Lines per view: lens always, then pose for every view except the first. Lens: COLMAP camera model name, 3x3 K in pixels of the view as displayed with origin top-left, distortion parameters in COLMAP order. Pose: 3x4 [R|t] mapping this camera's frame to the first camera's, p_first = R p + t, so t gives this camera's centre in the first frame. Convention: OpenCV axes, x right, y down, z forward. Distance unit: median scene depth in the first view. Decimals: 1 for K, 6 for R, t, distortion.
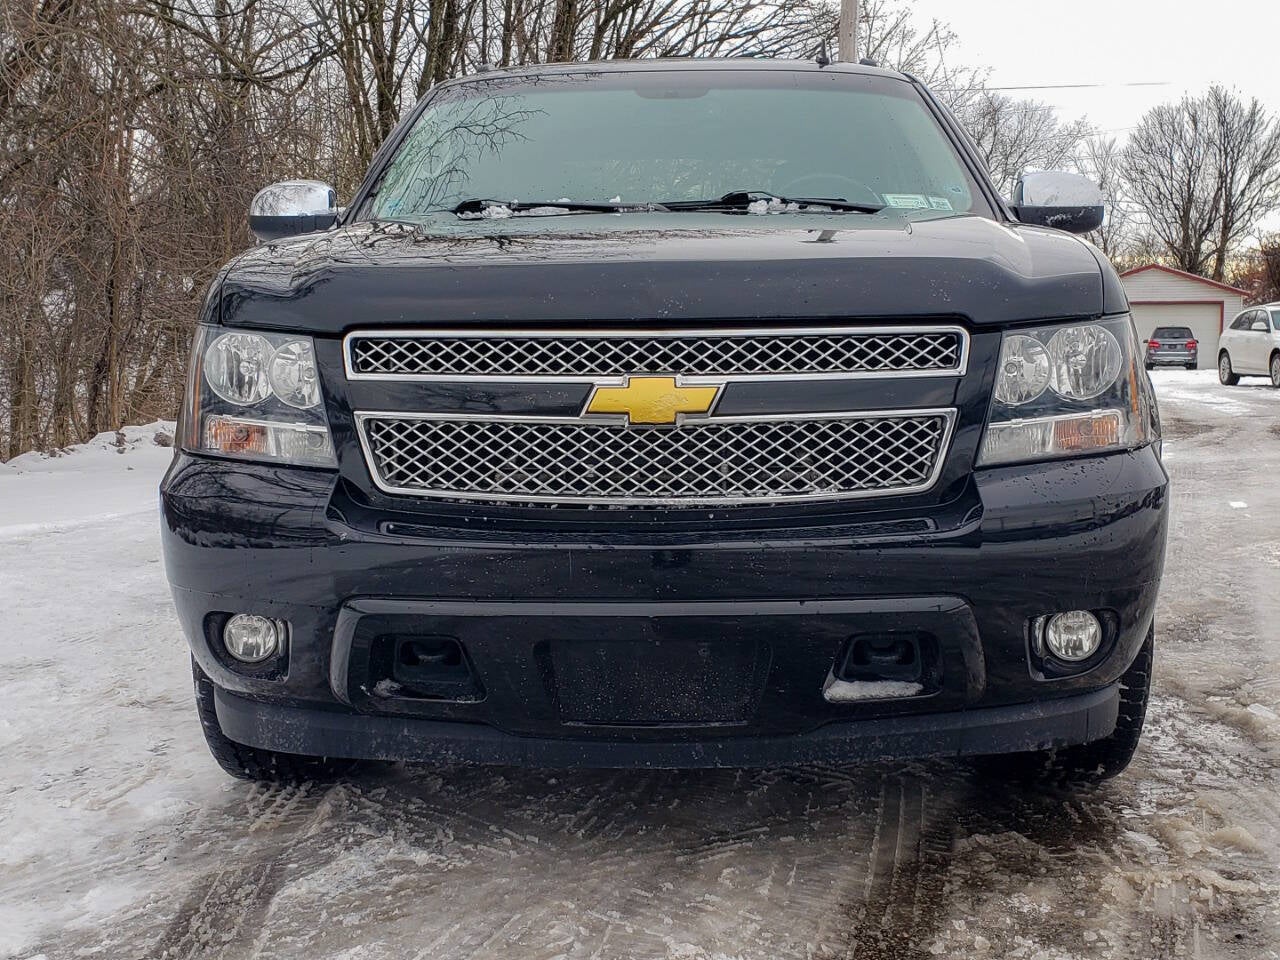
lens RADIAL K [[1274.0, 0, 634.3], [0, 1274.0, 481.7], [0, 0, 1]] dist [0.134917, -0.302973]
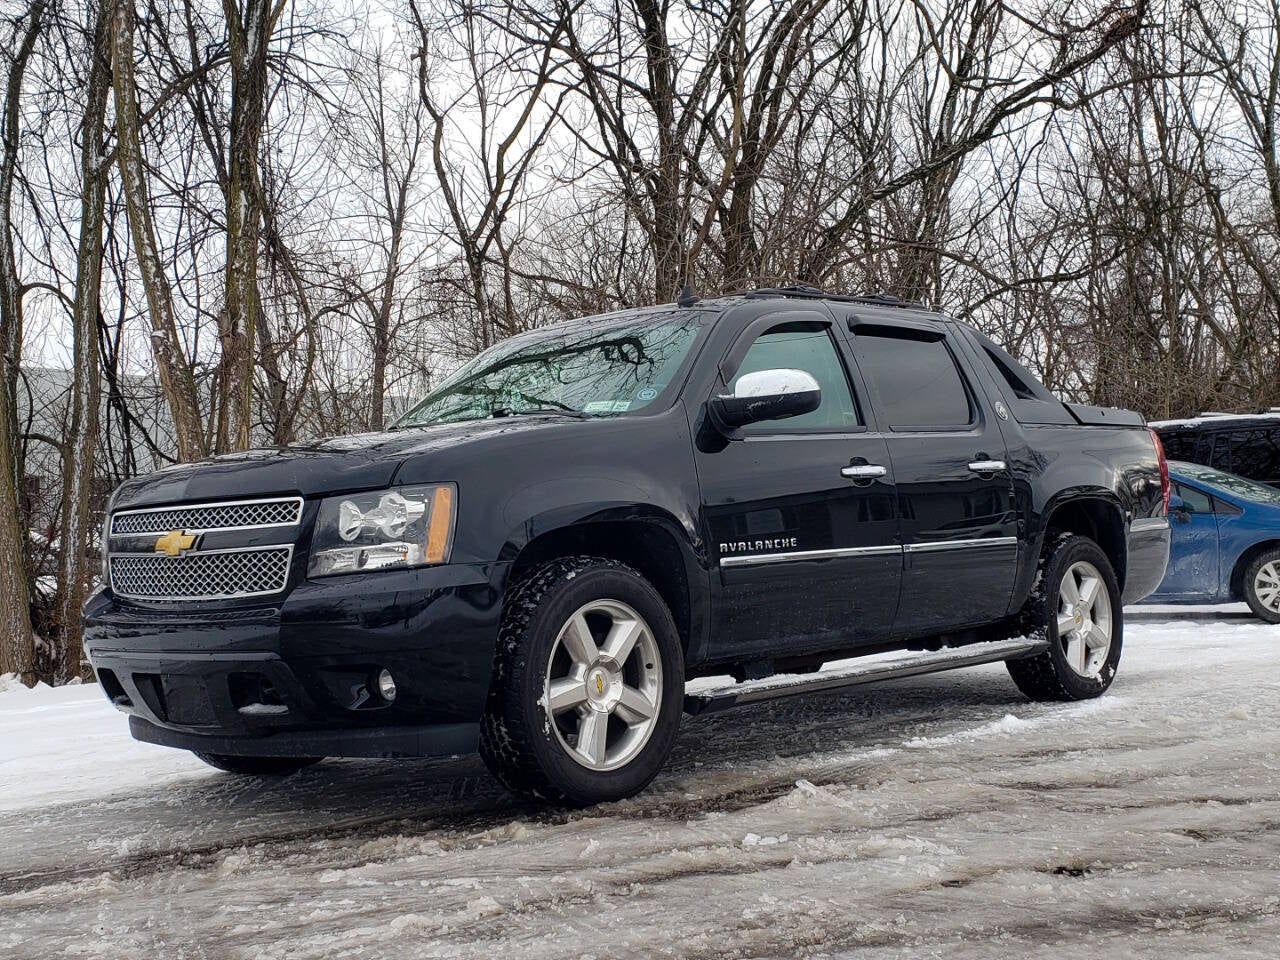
lens RADIAL K [[1247.2, 0, 642.5], [0, 1247.2, 483.8], [0, 0, 1]] dist [0.130830, -0.267678]
pose [[0.819622, -0.051917, -0.570548, 1.606027], [-0.013088, 0.993929, -0.109243, 0.041304], [0.572756, 0.097005, 0.813966, -0.121531]]
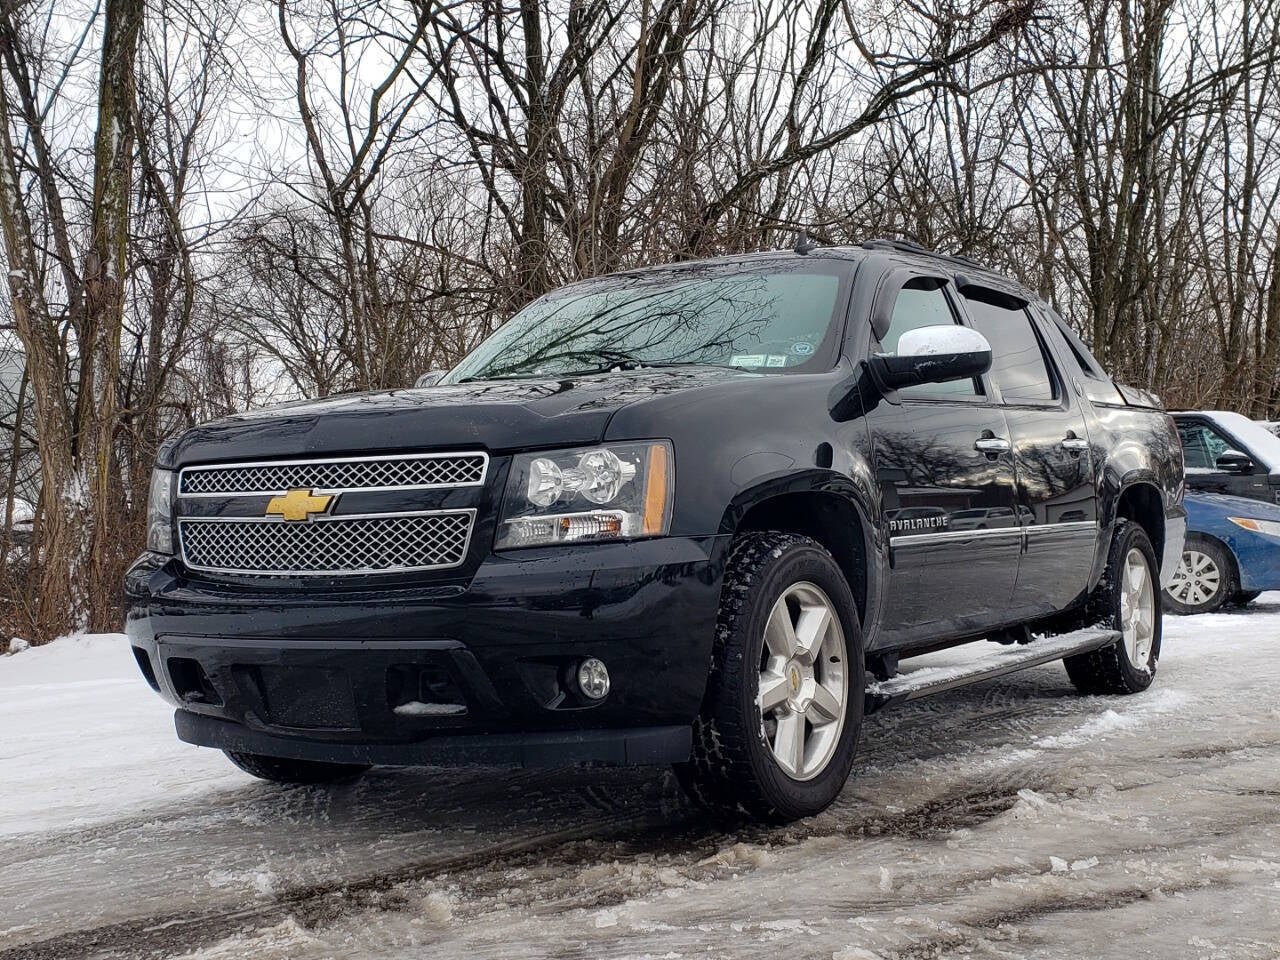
lens RADIAL K [[1274.0, 0, 634.3], [0, 1274.0, 481.7], [0, 0, 1]] dist [0.134917, -0.302973]
pose [[0.896402, -0.024488, -0.442566, 1.033747], [-0.022249, 0.994728, -0.100104, 0.051044], [0.442684, 0.099580, 0.891131, -0.190208]]
